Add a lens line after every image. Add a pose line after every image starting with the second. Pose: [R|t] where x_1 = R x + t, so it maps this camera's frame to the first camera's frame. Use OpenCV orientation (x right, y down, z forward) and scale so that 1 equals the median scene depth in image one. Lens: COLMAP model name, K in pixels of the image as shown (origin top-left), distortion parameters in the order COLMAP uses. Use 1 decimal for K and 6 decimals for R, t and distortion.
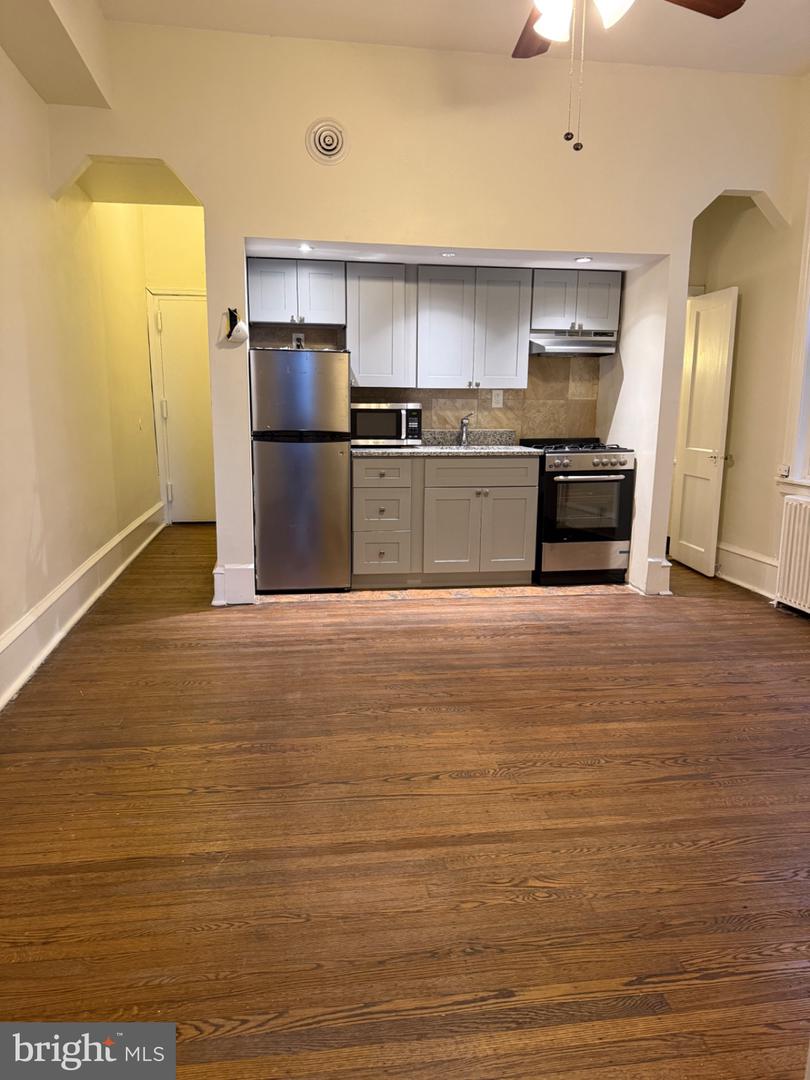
lens RADIAL K [[745.9, 0, 392.4], [0, 745.9, 554.9], [0, 0, 1]] dist [0.146231, -0.283967]
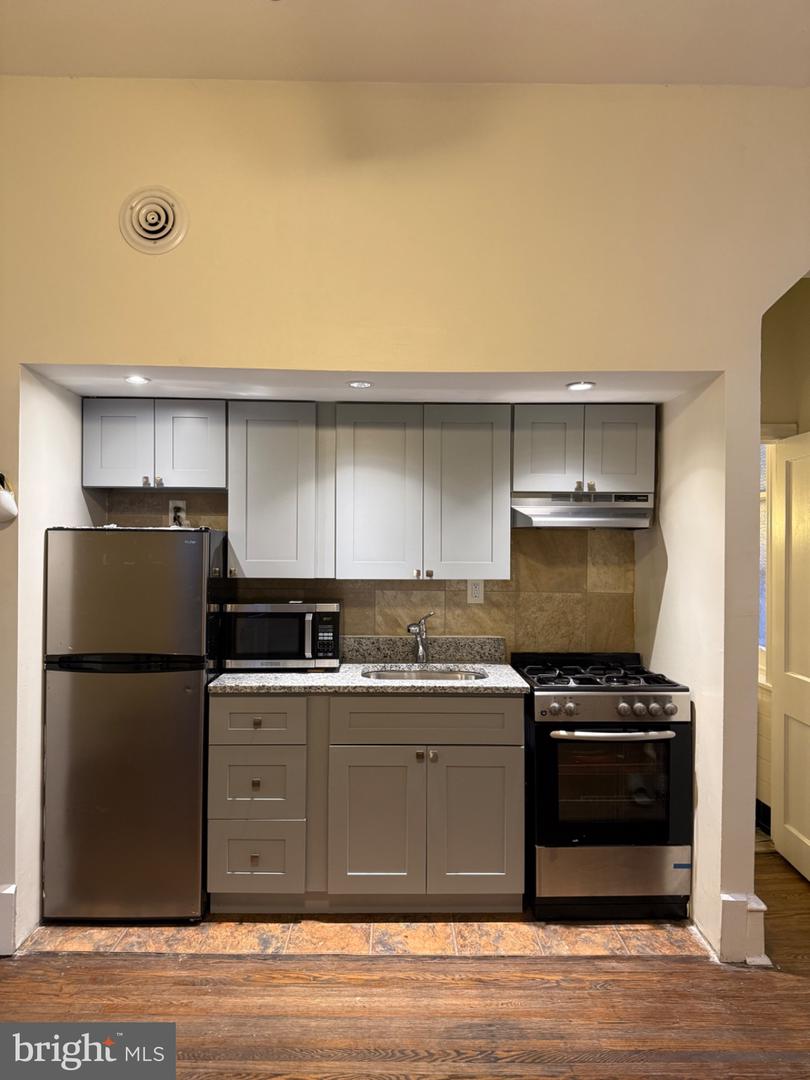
lens RADIAL K [[745.9, 0, 392.4], [0, 745.9, 554.9], [0, 0, 1]] dist [0.146231, -0.283967]
pose [[0.991663, -0.000915, -0.128854, 0.165199], [-0.023433, 0.982021, -0.187311, -0.123295], [0.126708, 0.188769, 0.973813, 0.373134]]
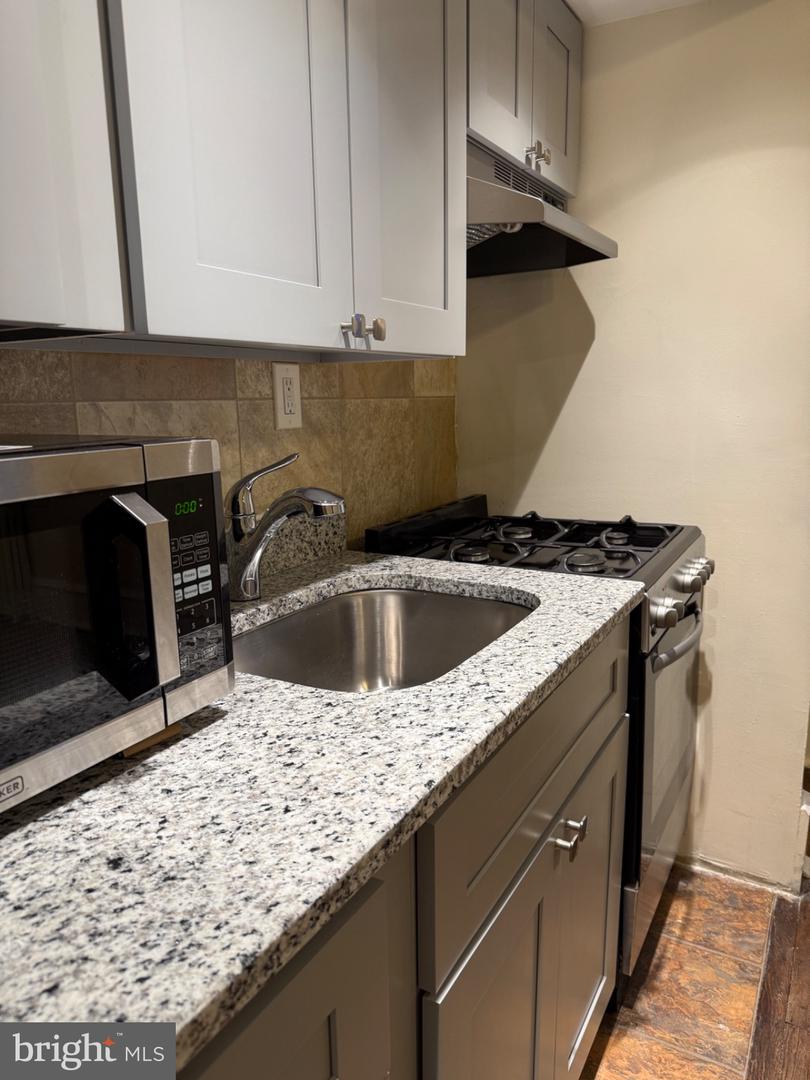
lens RADIAL K [[763.7, 0, 405.0], [0, 763.7, 540.0], [0, 0, 1]] dist [0.001746, -0.001745]
pose [[0.609536, -0.168394, 0.774667, -0.060361], [0.180883, 0.980945, 0.070908, -0.183899], [-0.771847, 0.096903, 0.628381, 0.869551]]
